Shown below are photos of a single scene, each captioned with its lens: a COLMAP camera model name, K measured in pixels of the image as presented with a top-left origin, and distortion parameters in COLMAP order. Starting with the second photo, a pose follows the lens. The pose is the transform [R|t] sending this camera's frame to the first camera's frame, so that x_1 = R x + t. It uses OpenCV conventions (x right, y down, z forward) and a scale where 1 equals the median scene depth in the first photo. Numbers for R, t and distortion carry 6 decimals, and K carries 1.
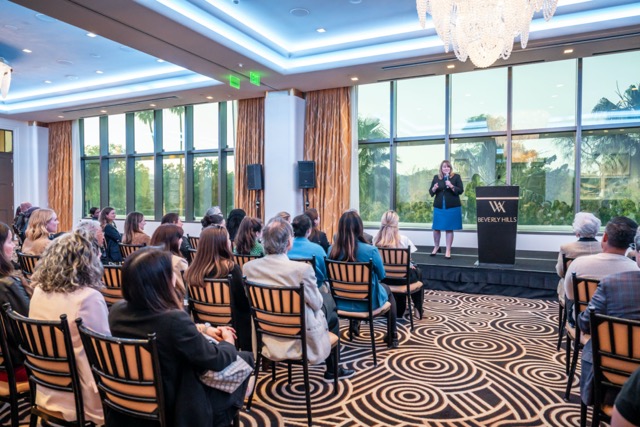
lens RADIAL K [[438.6, 0, 314.8], [0, 438.6, 212.6], [0, 0, 1]] dist [-0.018348, 0.012169]
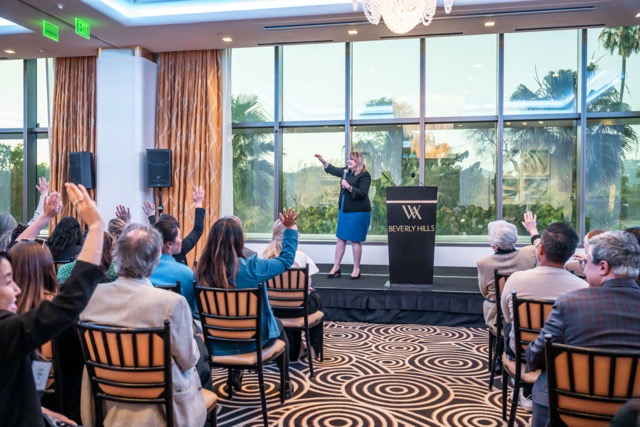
lens RADIAL K [[579.1, 0, 317.5], [0, 579.1, 215.8], [0, 0, 1]] dist [-0.002484, 0.002350]
pose [[0.966753, -0.002119, 0.255702, -0.016925], [0.004701, 0.999944, -0.009486, 0.002219], [-0.255668, 0.010373, 0.966709, 0.030697]]
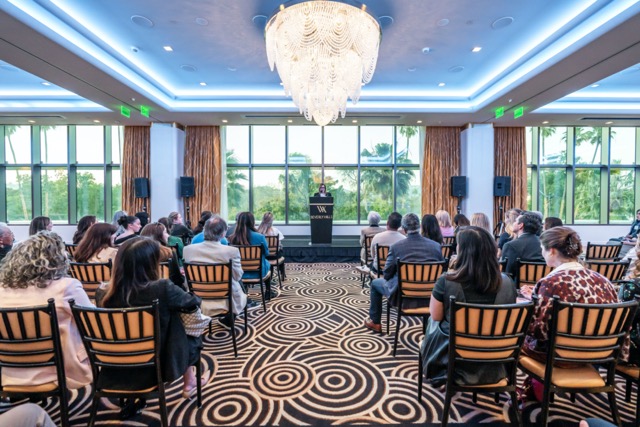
lens RADIAL K [[300.1, 0, 318.7], [0, 300.1, 210.2], [0, 0, 1]] dist [-0.006547, 0.001330]
pose [[0.893437, -0.004114, 0.449169, -0.111528], [0.011750, 0.999830, -0.014215, 0.006209], [-0.449034, 0.017978, 0.893334, -0.019139]]
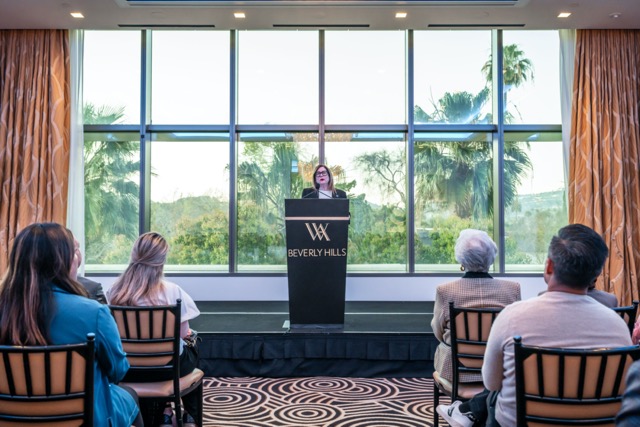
lens RADIAL K [[578.1, 0, 319.4], [0, 578.1, 227.9], [0, 0, 1]] dist [0.002941, 0.001536]
pose [[0.891011, 0.013429, 0.453783, 0.047900], [0.010965, 0.998634, -0.051083, 0.023777], [-0.453849, 0.050492, 0.889647, 0.276522]]
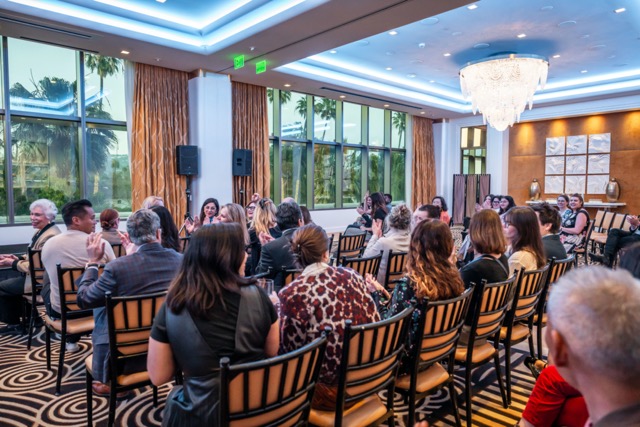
lens RADIAL K [[438.6, 0, 328.5], [0, 438.6, 212.3], [0, 0, 1]] dist [-0.018348, 0.012169]
pose [[0.330800, -0.052841, 0.942220, -0.071360], [0.025657, 0.998566, 0.046993, -0.006031], [-0.943352, 0.008630, 0.331681, 0.050424]]
